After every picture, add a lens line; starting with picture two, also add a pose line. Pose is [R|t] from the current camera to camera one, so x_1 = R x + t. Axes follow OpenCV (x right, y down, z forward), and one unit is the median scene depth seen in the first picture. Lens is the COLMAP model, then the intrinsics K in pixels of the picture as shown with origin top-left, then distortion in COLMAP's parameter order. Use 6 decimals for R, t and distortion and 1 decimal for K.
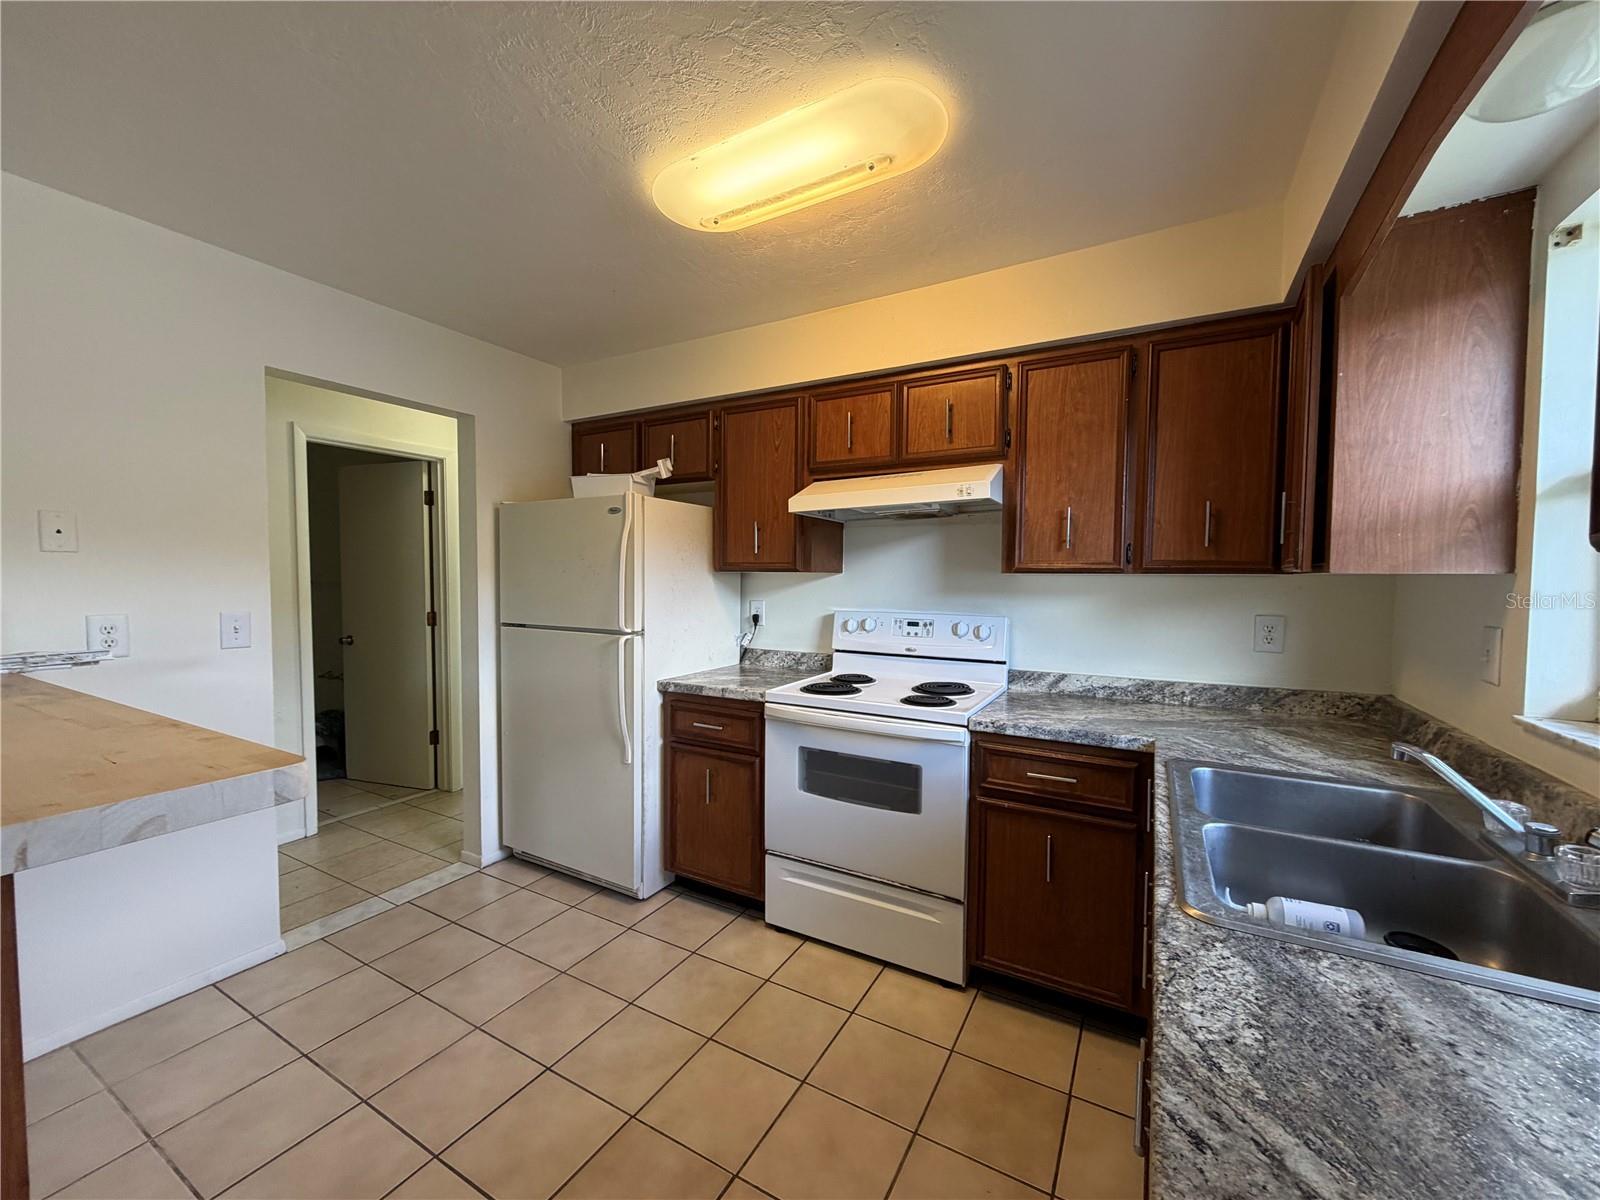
lens RADIAL K [[633.9, 0, 801.9], [0, 633.9, 601.6], [0, 0, 1]] dist [0.000880, -0.000085]
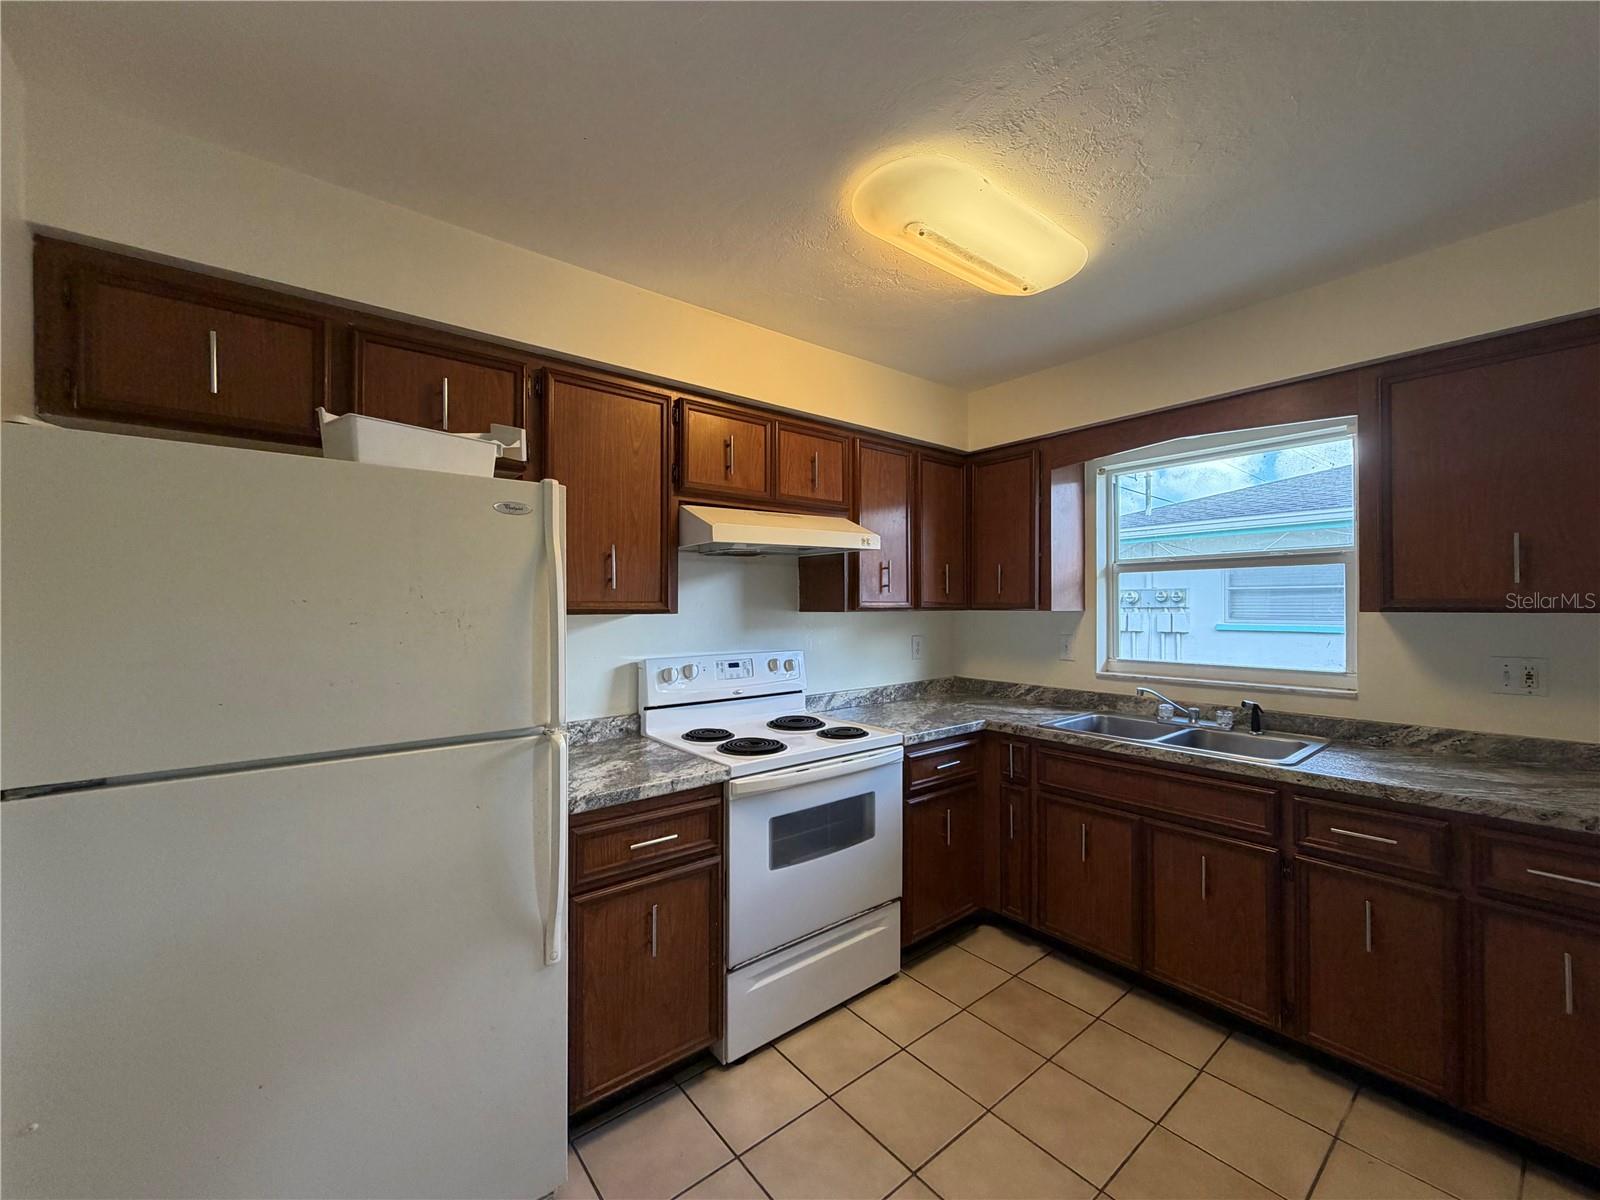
lens RADIAL K [[633.9, 0, 796.4], [0, 633.9, 602.5], [0, 0, 1]] dist [0.000880, -0.000085]
pose [[0.372430, -0.006925, 0.928034, -0.801689], [0.039945, 0.999165, -0.008574, -0.055883], [-0.927200, 0.040264, 0.372396, 0.652833]]
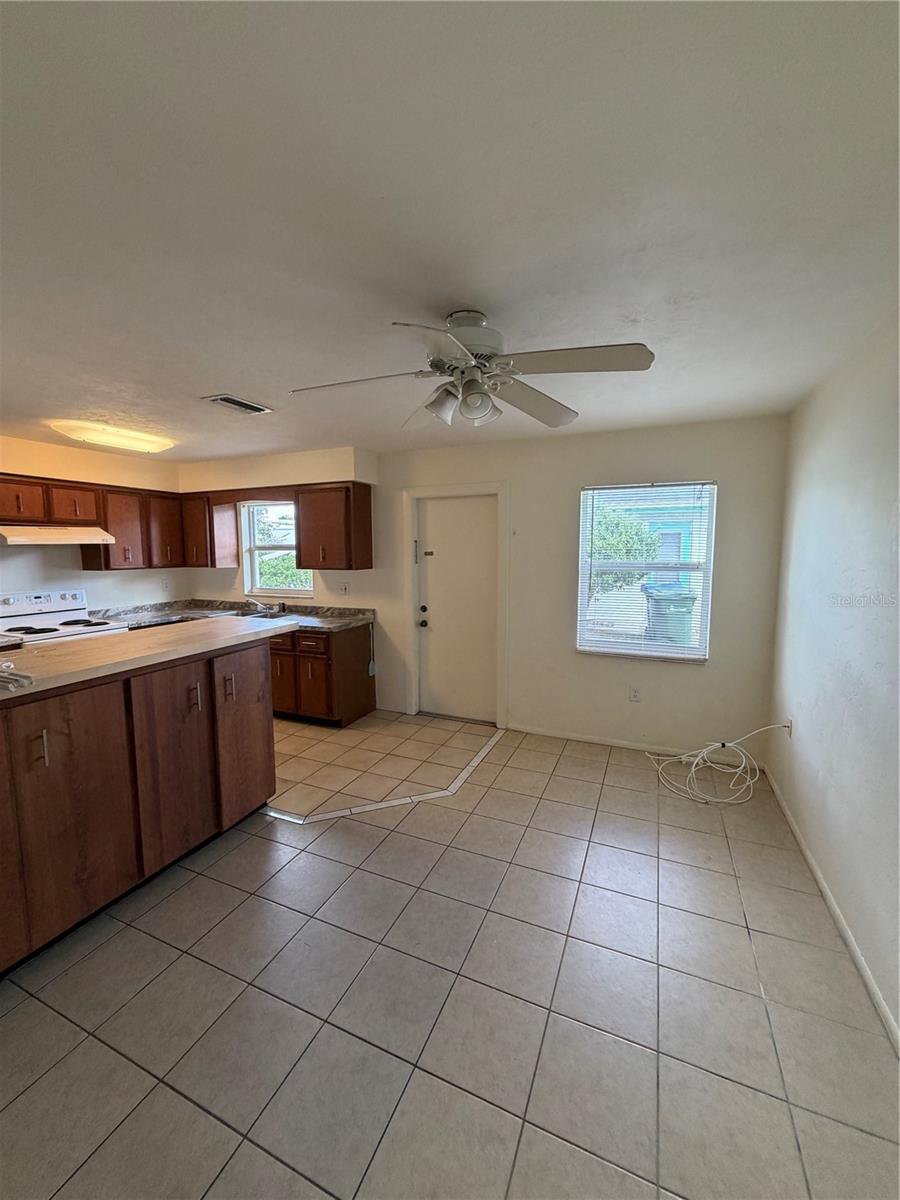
lens RADIAL K [[475.4, 0, 448.7], [0, 475.4, 598.7], [0, 0, 1]] dist [0.000880, -0.000085]
pose [[-0.097202, -0.114541, 0.988652, -1.720164], [0.038211, 0.992194, 0.118708, -0.107913], [-0.994531, 0.049316, -0.092067, -0.195548]]
